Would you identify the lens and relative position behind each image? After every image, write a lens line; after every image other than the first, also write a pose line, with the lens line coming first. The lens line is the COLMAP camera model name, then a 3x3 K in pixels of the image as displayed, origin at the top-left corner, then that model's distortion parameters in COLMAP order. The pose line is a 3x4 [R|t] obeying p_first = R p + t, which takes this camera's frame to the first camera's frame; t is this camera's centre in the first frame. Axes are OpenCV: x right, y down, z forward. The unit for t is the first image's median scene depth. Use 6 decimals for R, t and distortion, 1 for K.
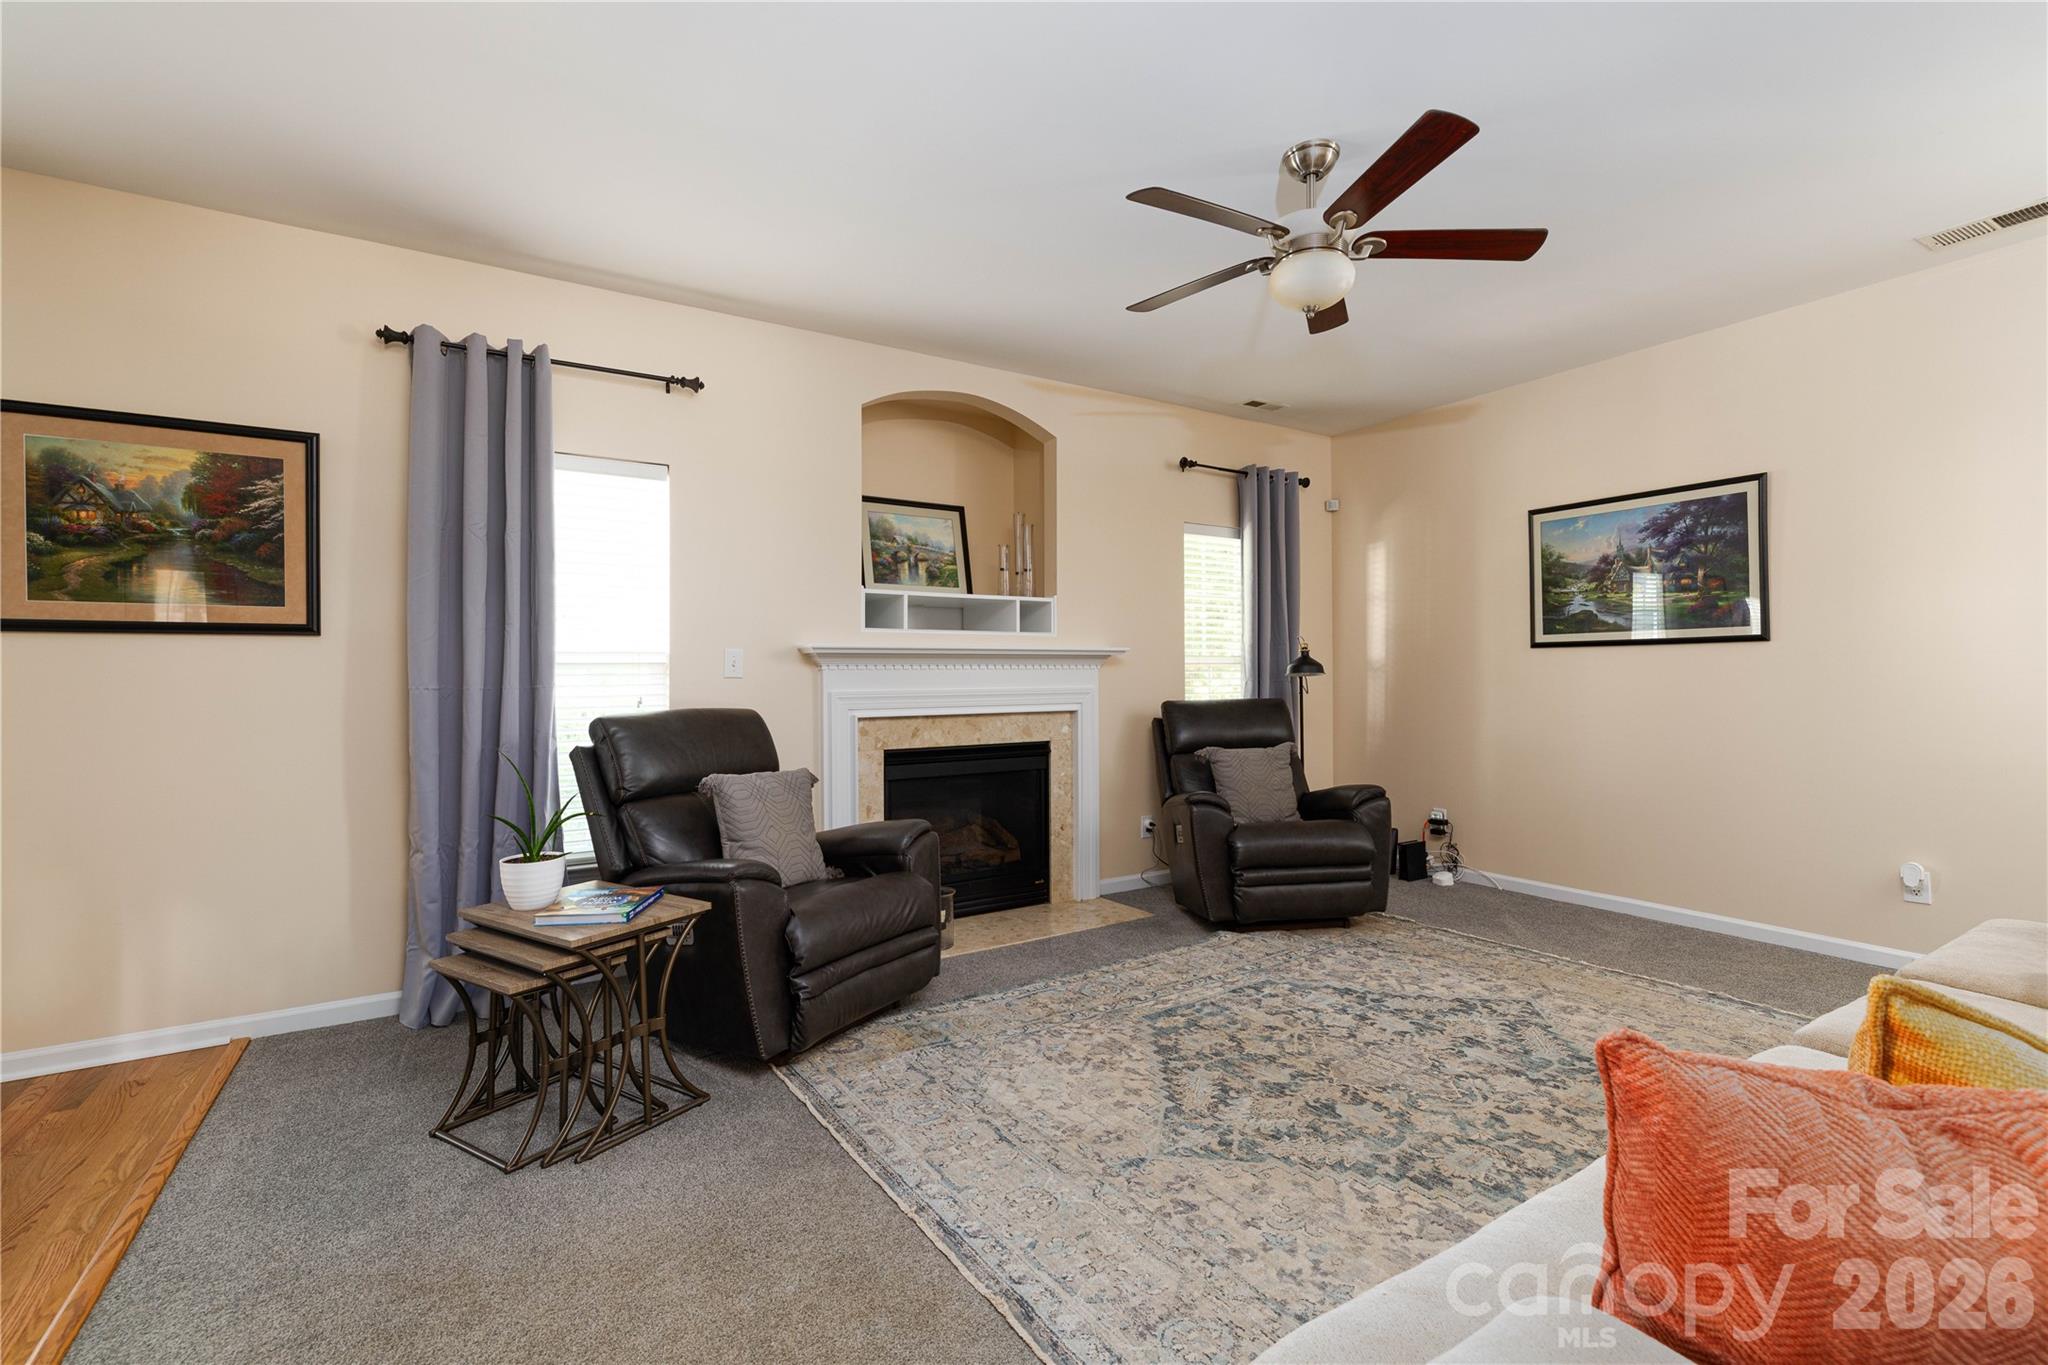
lens RADIAL K [[886.5, 0, 1025.9], [0, 886.5, 663.3], [0, 0, 1]] dist [-0.003841, -0.000648]
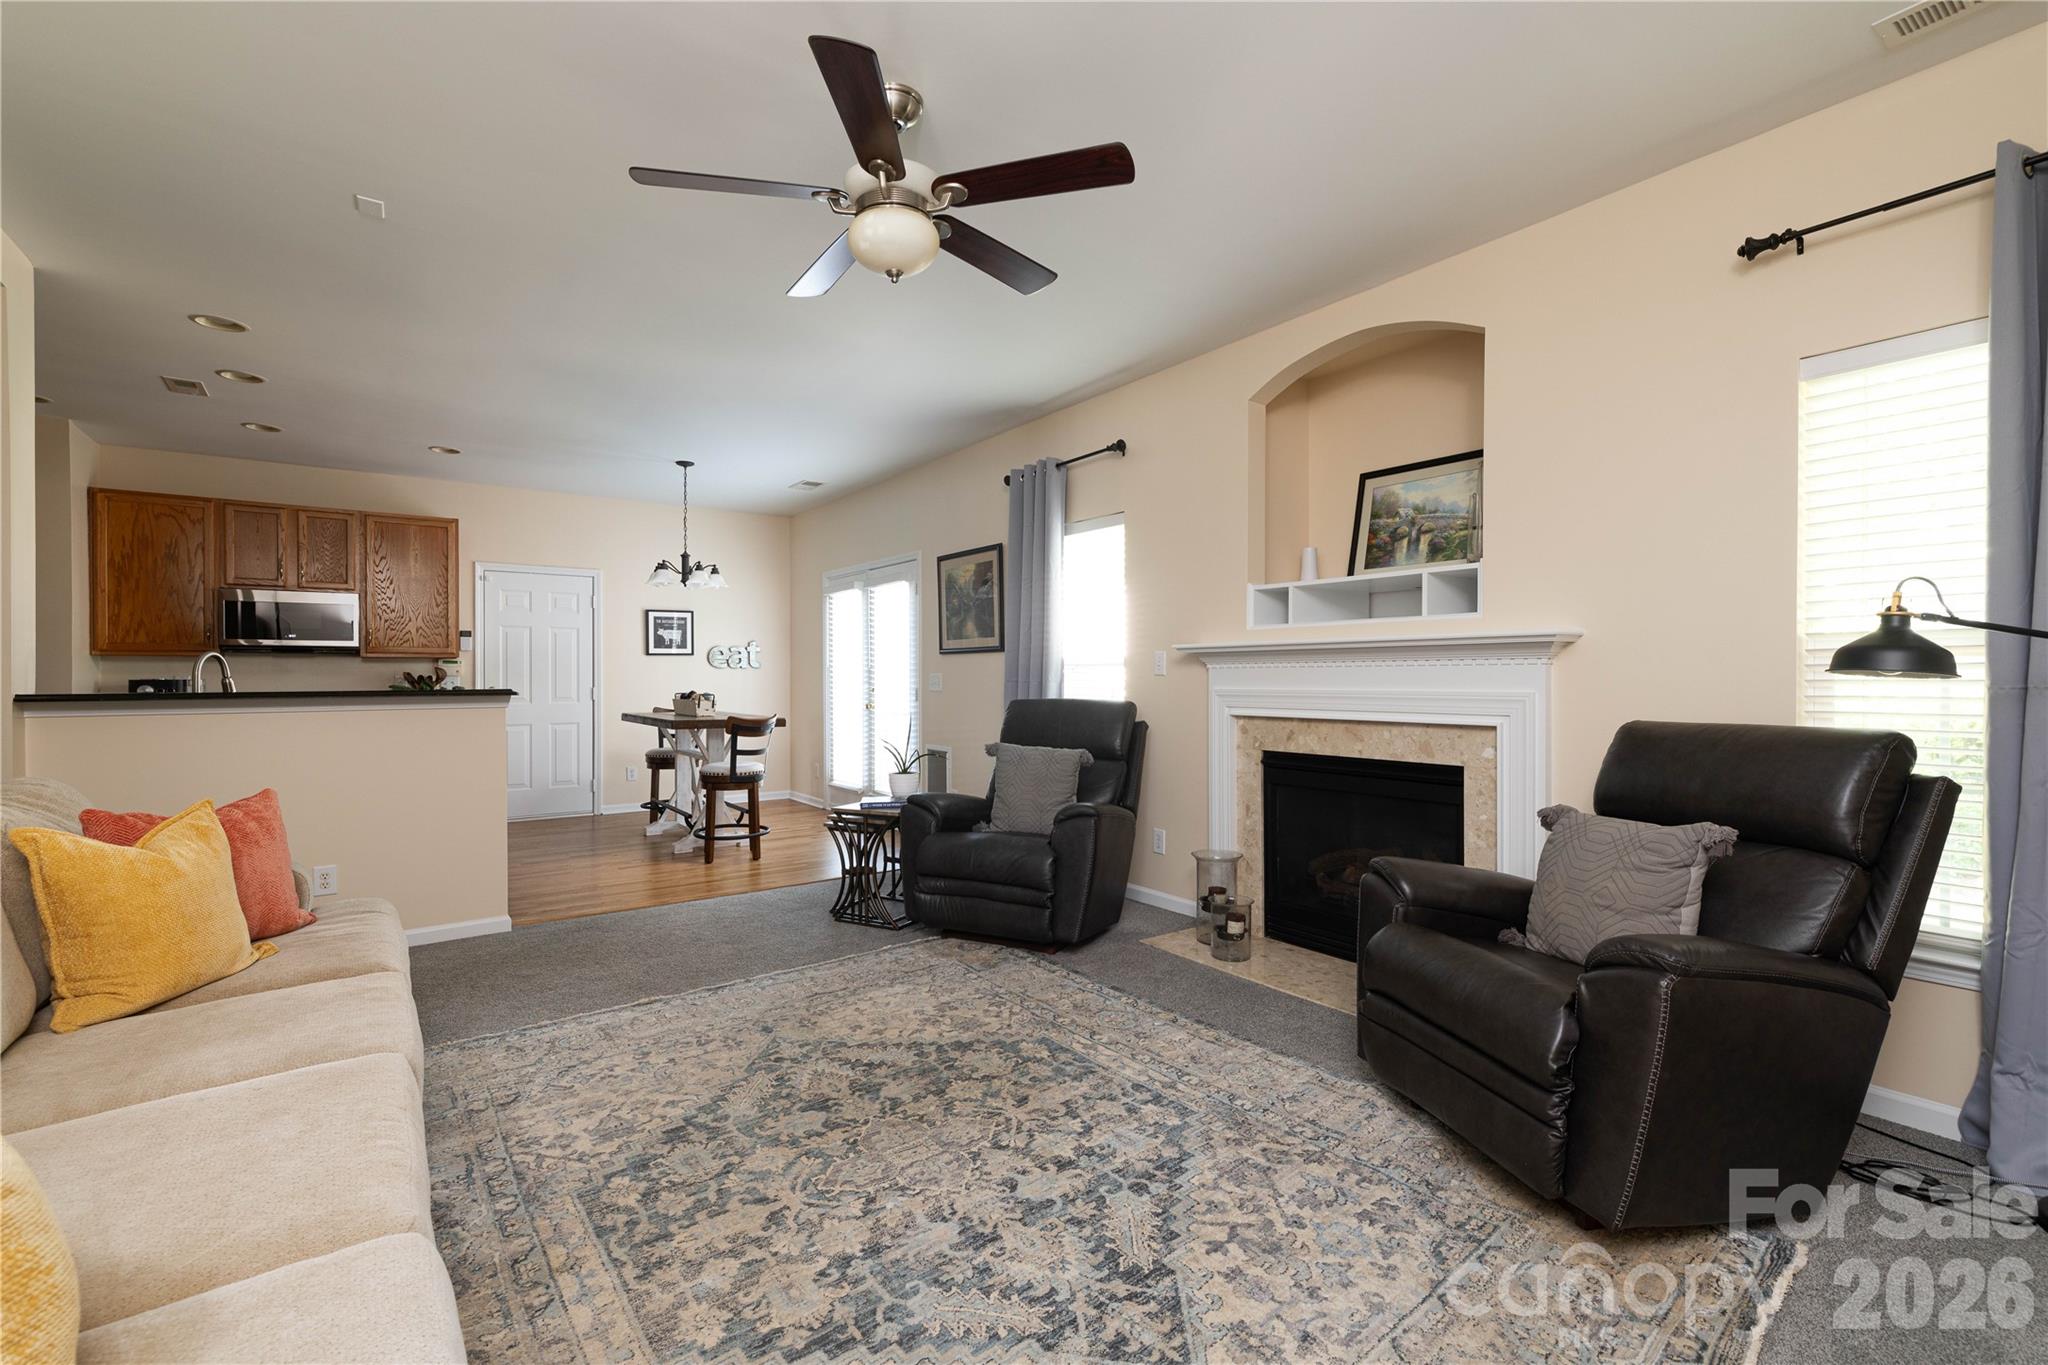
lens RADIAL K [[886.5, 0, 1032.0], [0, 886.5, 677.1], [0, 0, 1]] dist [-0.003841, -0.000648]
pose [[0.079195, 0.008891, -0.996820, 1.042168], [0.017411, 0.999795, 0.010300, 0.004056], [0.996707, -0.018172, 0.079024, 0.894376]]
